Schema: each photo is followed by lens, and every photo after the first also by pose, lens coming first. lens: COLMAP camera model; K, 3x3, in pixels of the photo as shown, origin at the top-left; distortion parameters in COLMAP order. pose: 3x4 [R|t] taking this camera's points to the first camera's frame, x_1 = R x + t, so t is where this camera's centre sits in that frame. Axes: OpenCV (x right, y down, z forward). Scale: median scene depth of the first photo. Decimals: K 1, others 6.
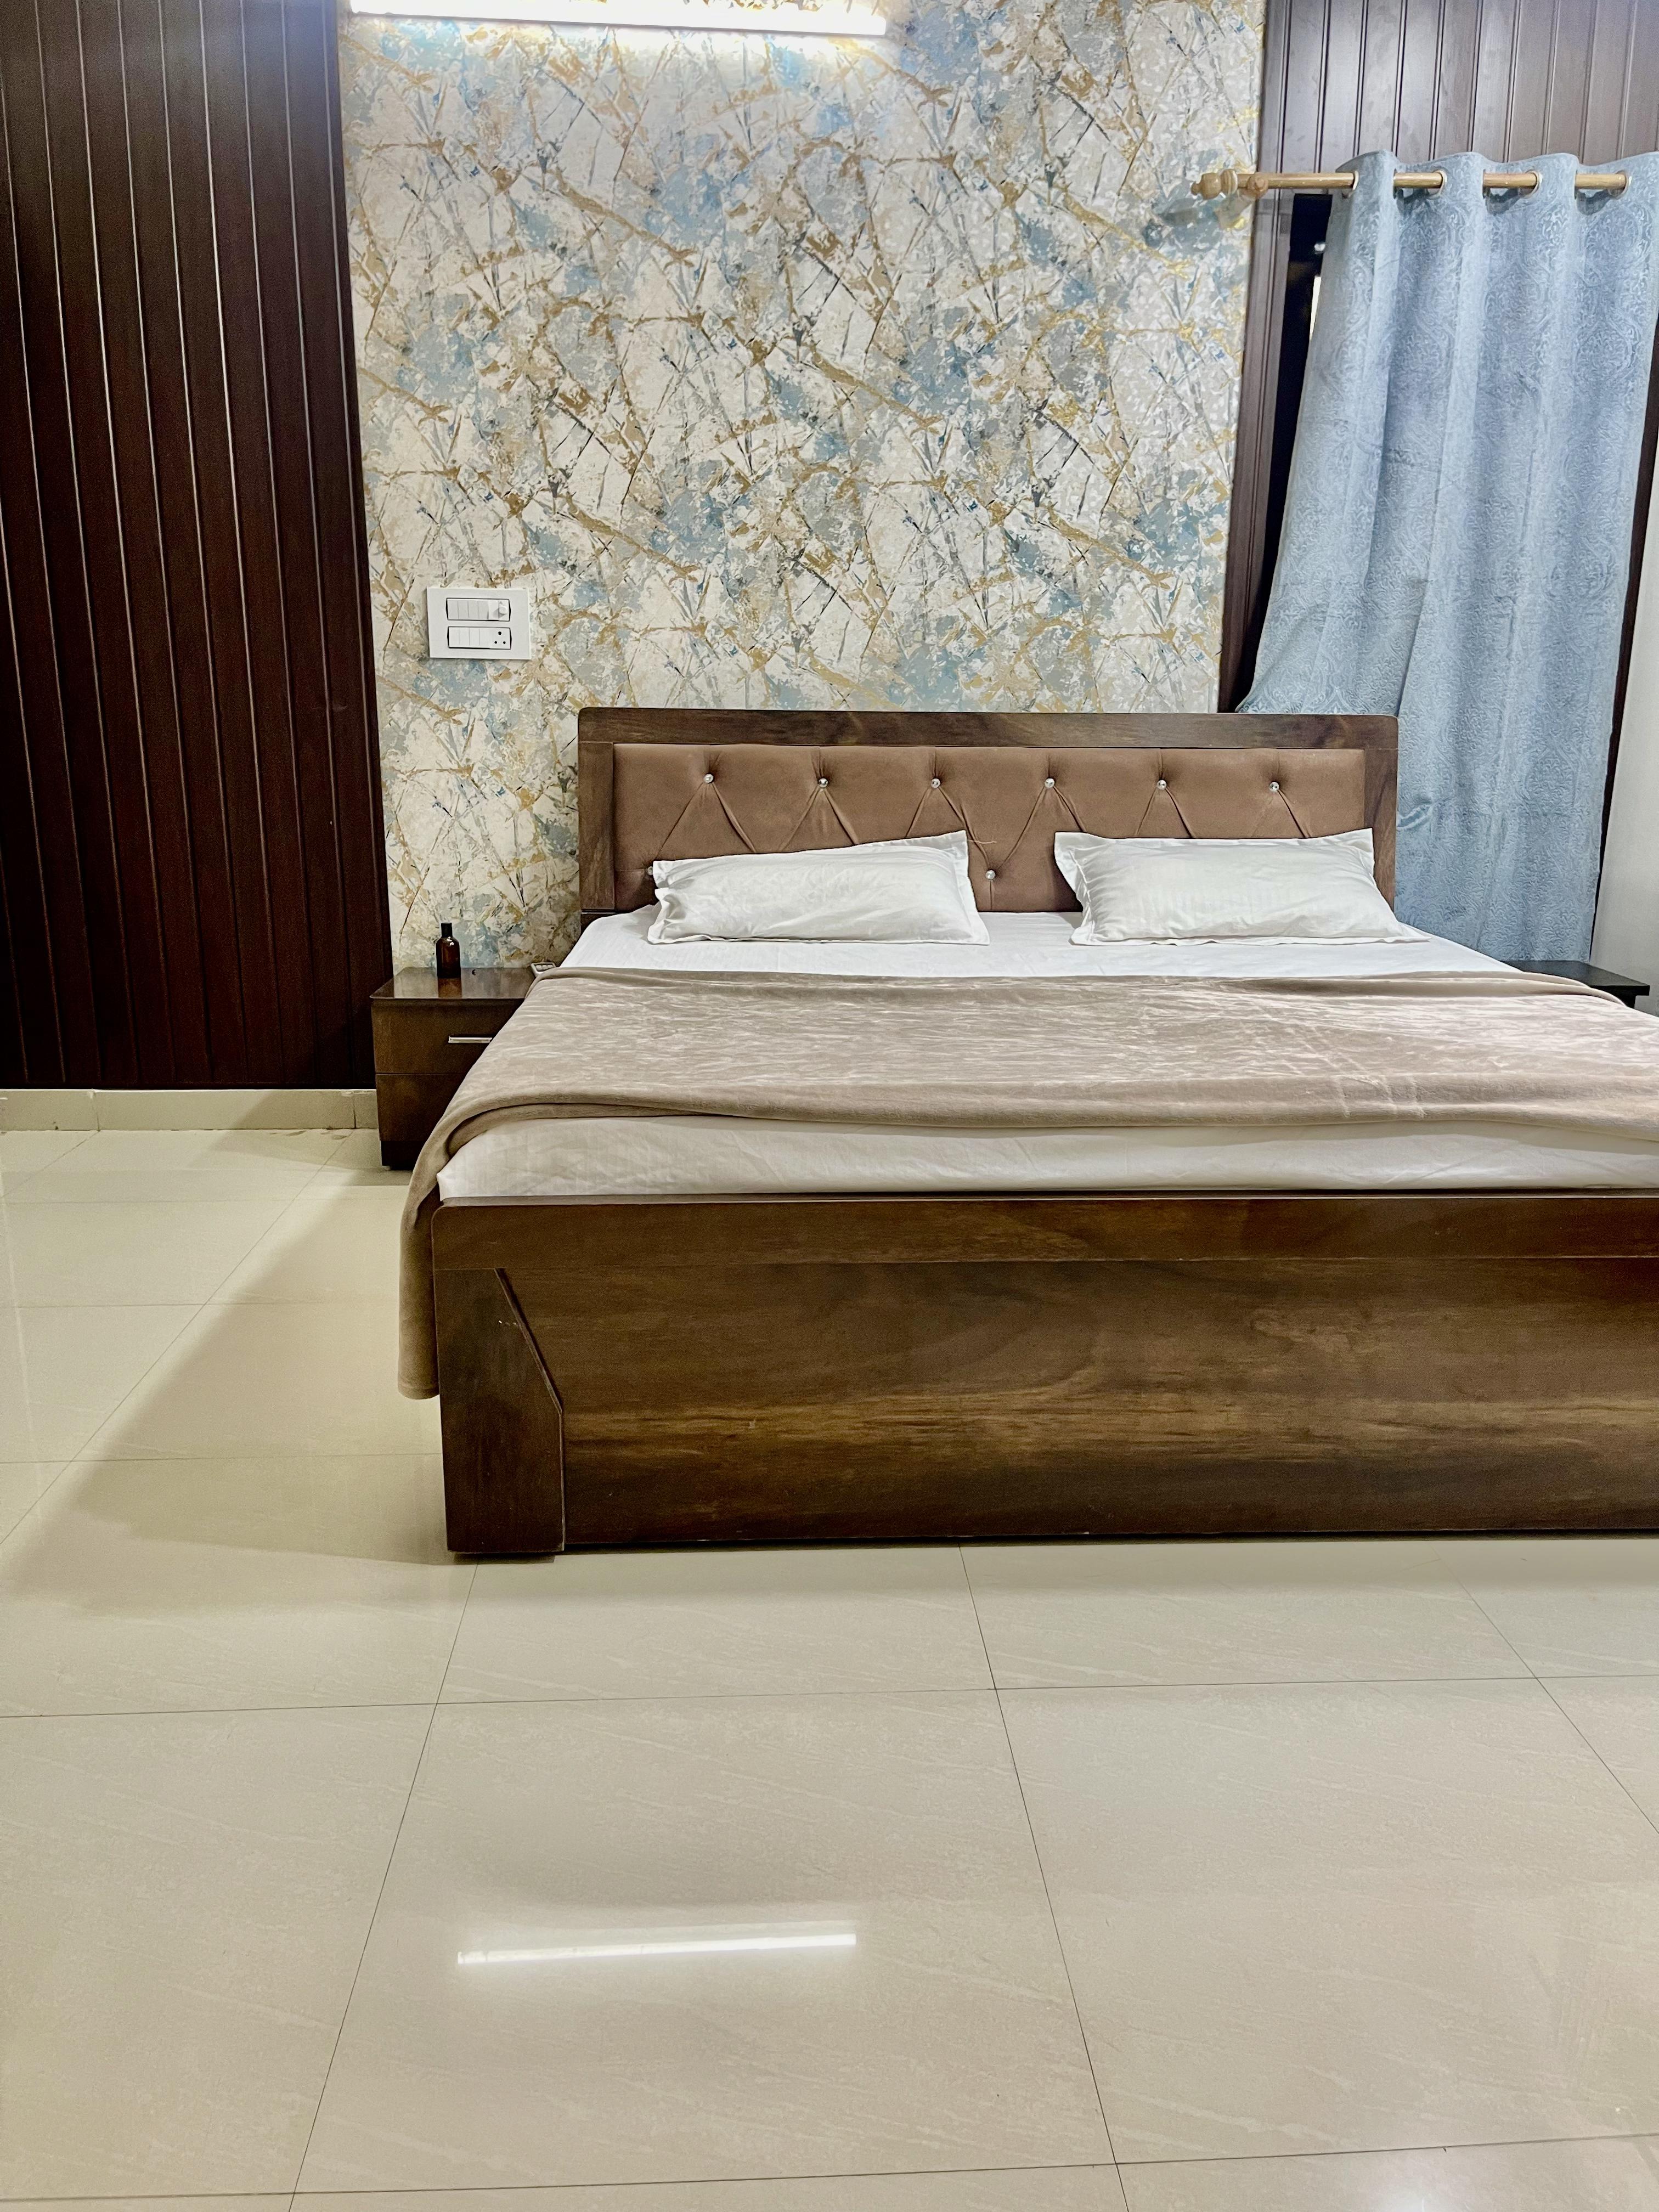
lens RADIAL K [[1569.8, 0, 722.4], [0, 1569.8, 1111.7], [0, 0, 1]] dist [0.058247, -0.084842]
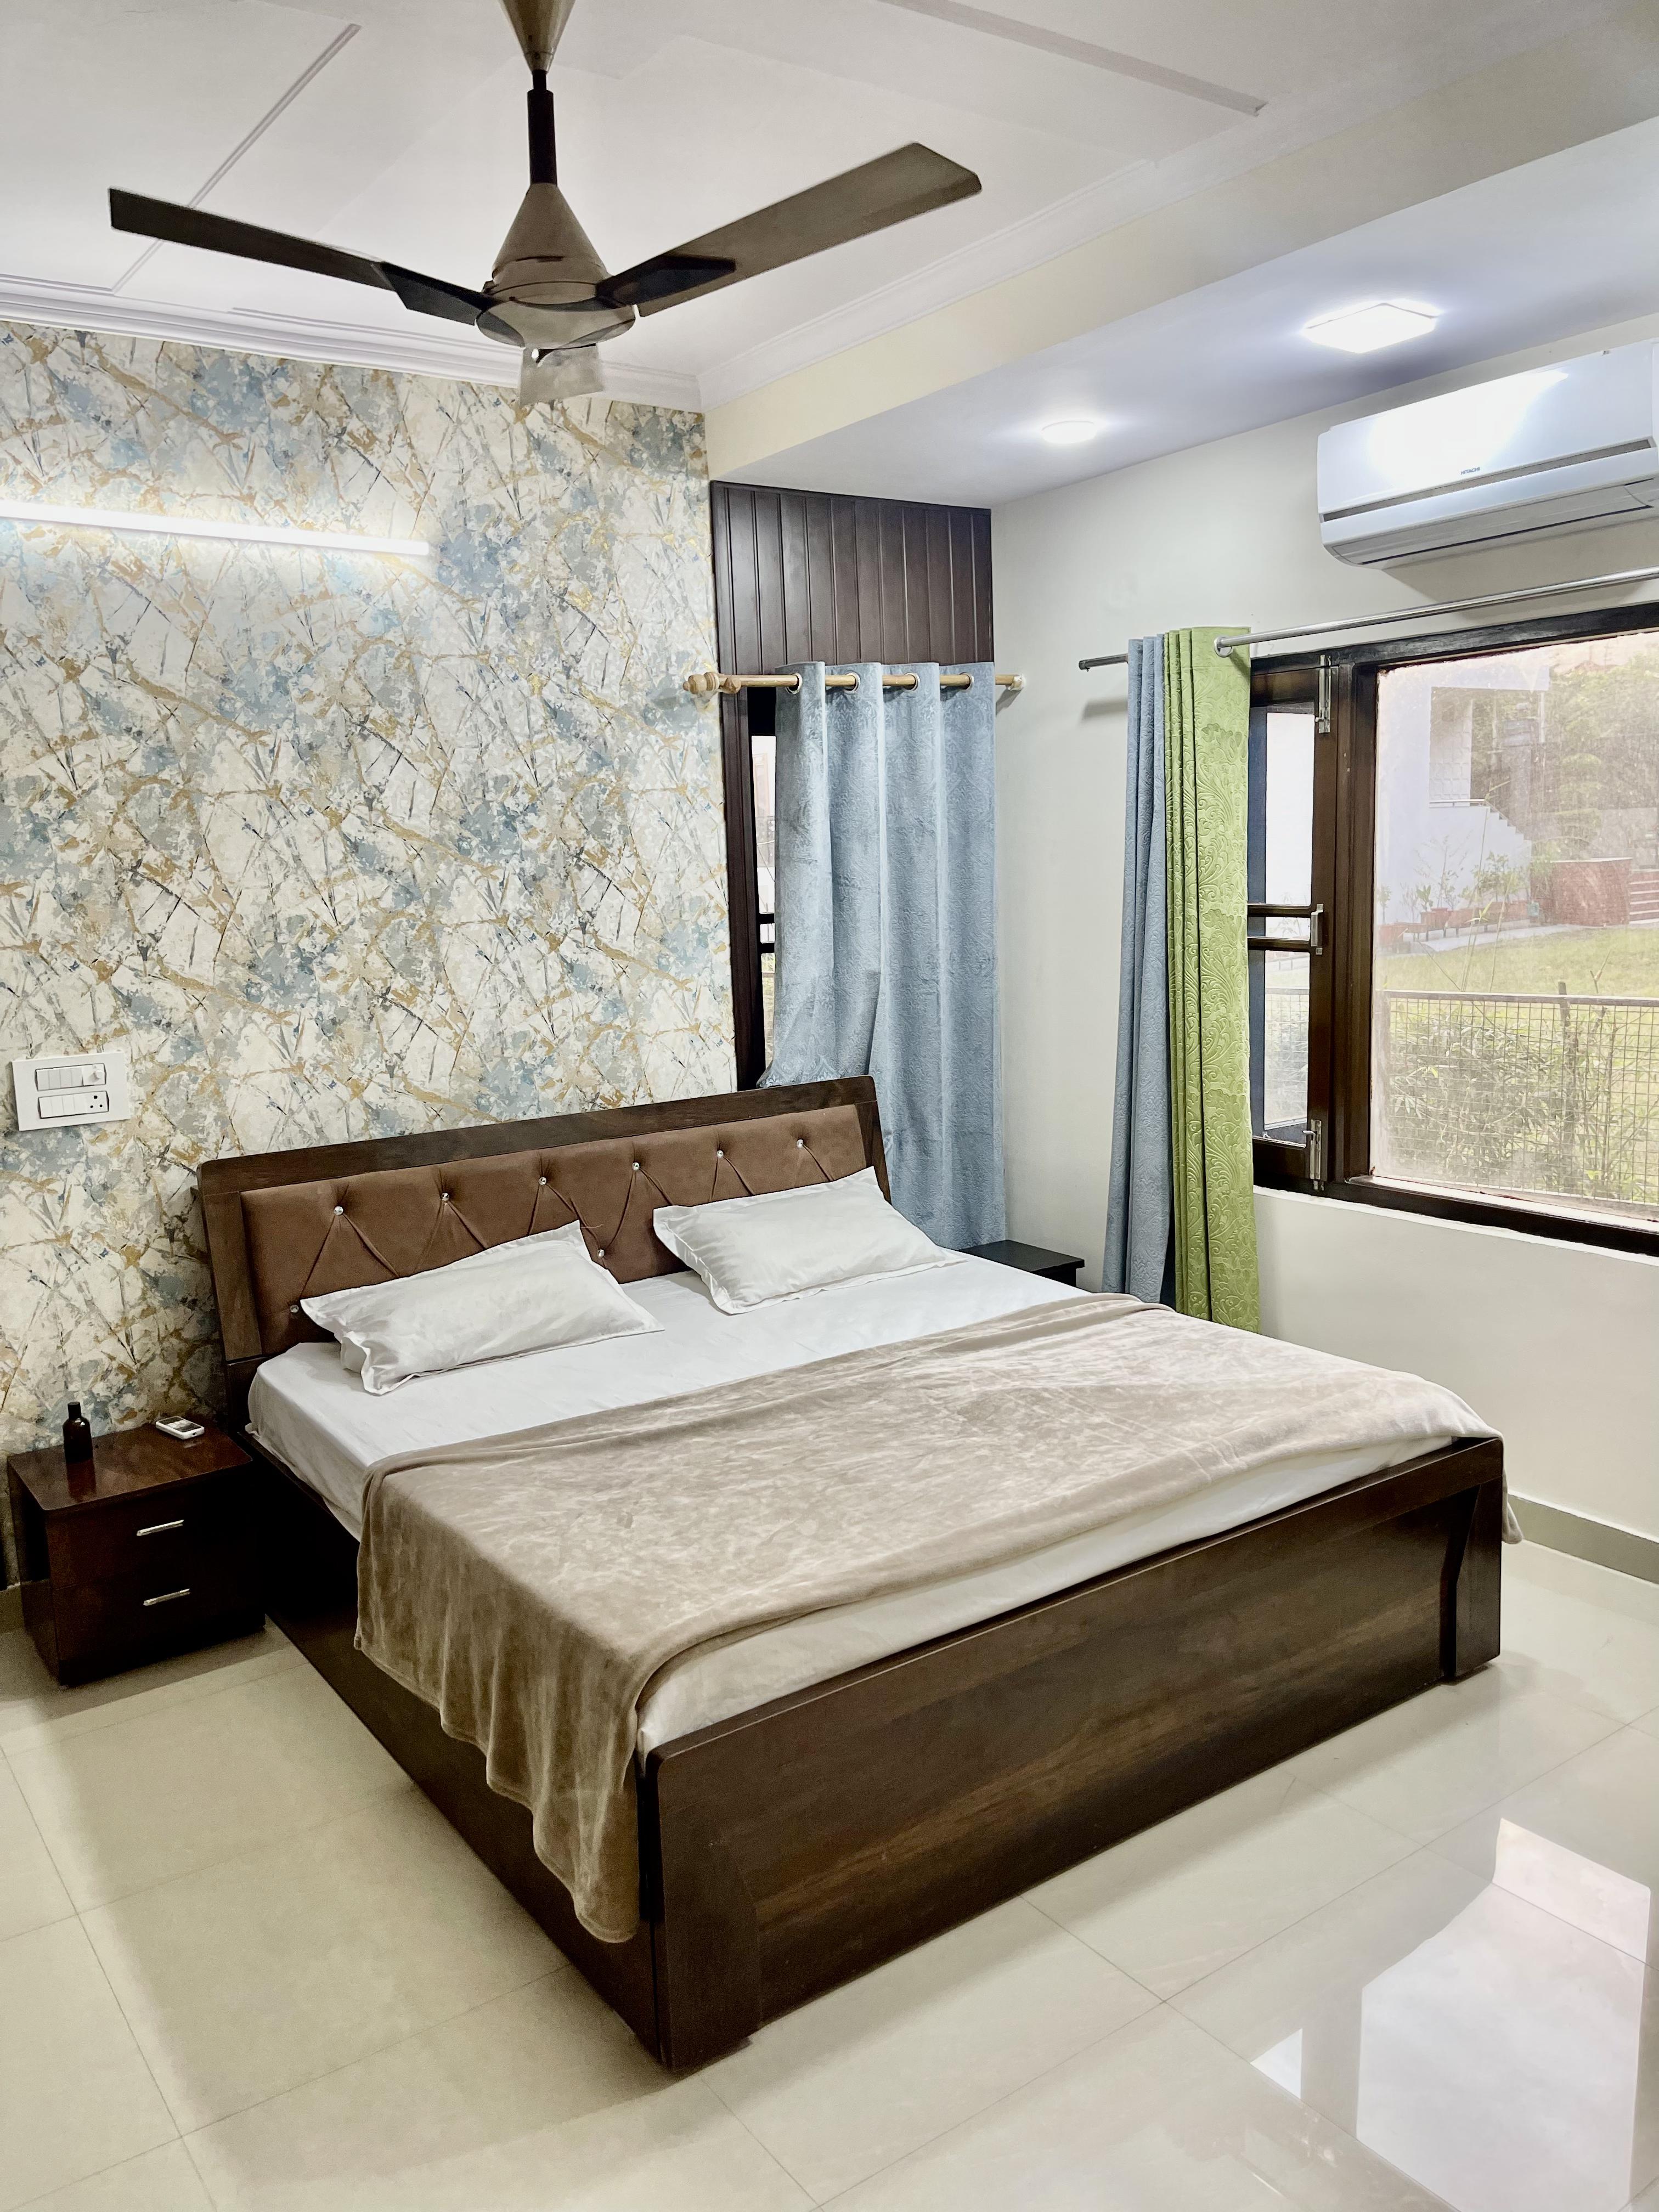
lens RADIAL K [[1625.9, 0, 829.5], [0, 1625.9, 1106.0], [0, 0, 1]] dist [-0.025258, 0.004139]
pose [[0.840603, -0.118435, 0.528545, -0.288736], [0.175986, 0.982580, -0.059716, -0.161441], [-0.512265, 0.143214, 0.846802, -0.064126]]
